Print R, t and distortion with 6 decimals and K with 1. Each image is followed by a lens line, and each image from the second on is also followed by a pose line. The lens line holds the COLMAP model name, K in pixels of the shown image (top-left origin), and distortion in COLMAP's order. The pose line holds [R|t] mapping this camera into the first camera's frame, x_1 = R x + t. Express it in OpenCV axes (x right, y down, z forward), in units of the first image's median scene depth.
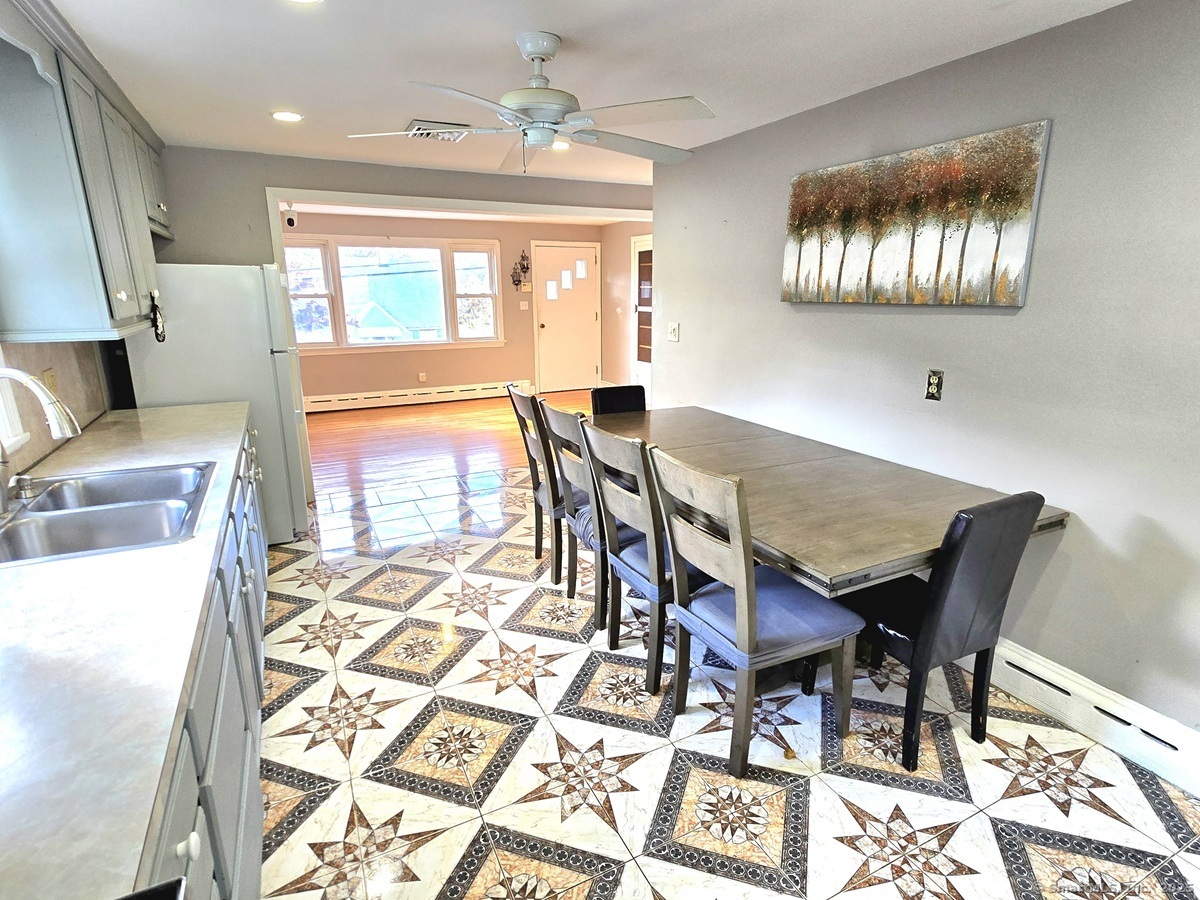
lens RADIAL K [[614.7, 0, 589.4], [0, 614.7, 452.6], [0, 0, 1]] dist [-0.002364, 0.001298]
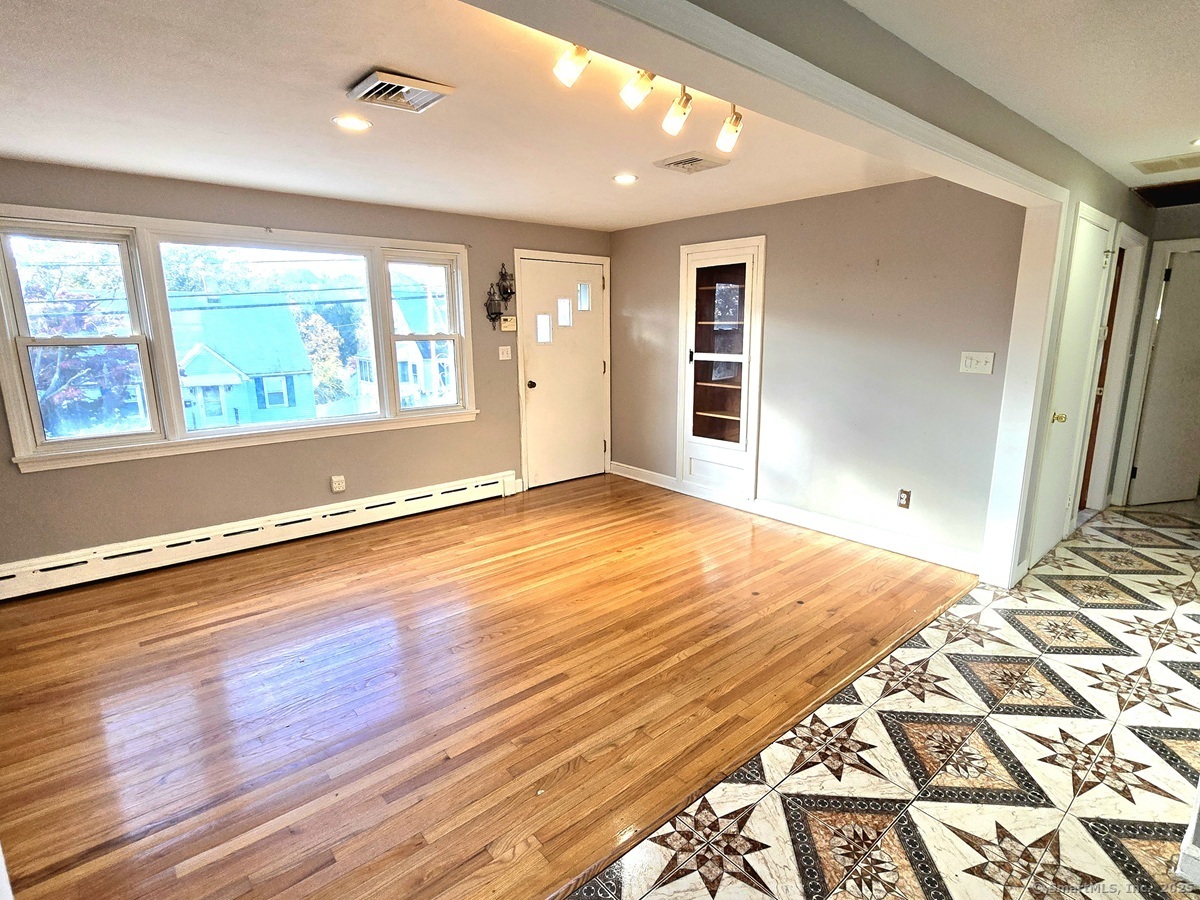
lens RADIAL K [[614.7, 0, 595.0], [0, 614.7, 452.8], [0, 0, 1]] dist [-0.002364, 0.001298]
pose [[0.971857, -0.048452, 0.230534, -0.171232], [0.062362, 0.996622, -0.053434, -0.105107], [-0.227166, 0.066307, 0.971596, 0.403200]]
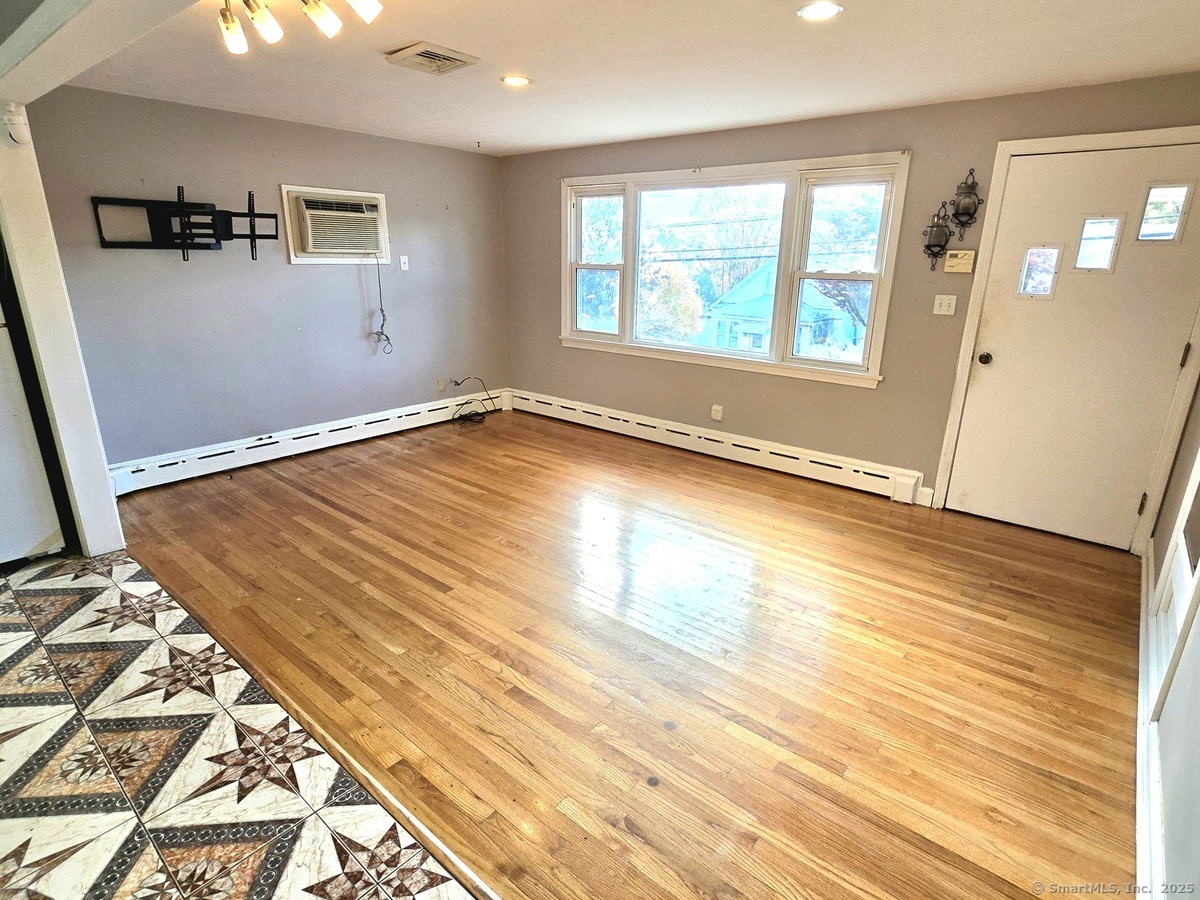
lens RADIAL K [[614.7, 0, 604.1], [0, 614.7, 448.0], [0, 0, 1]] dist [-0.002364, 0.001298]
pose [[0.406505, 0.283185, -0.868654, 0.200888], [-0.257207, 0.947771, 0.188612, -0.171615], [0.876698, 0.146752, 0.458111, 0.637902]]
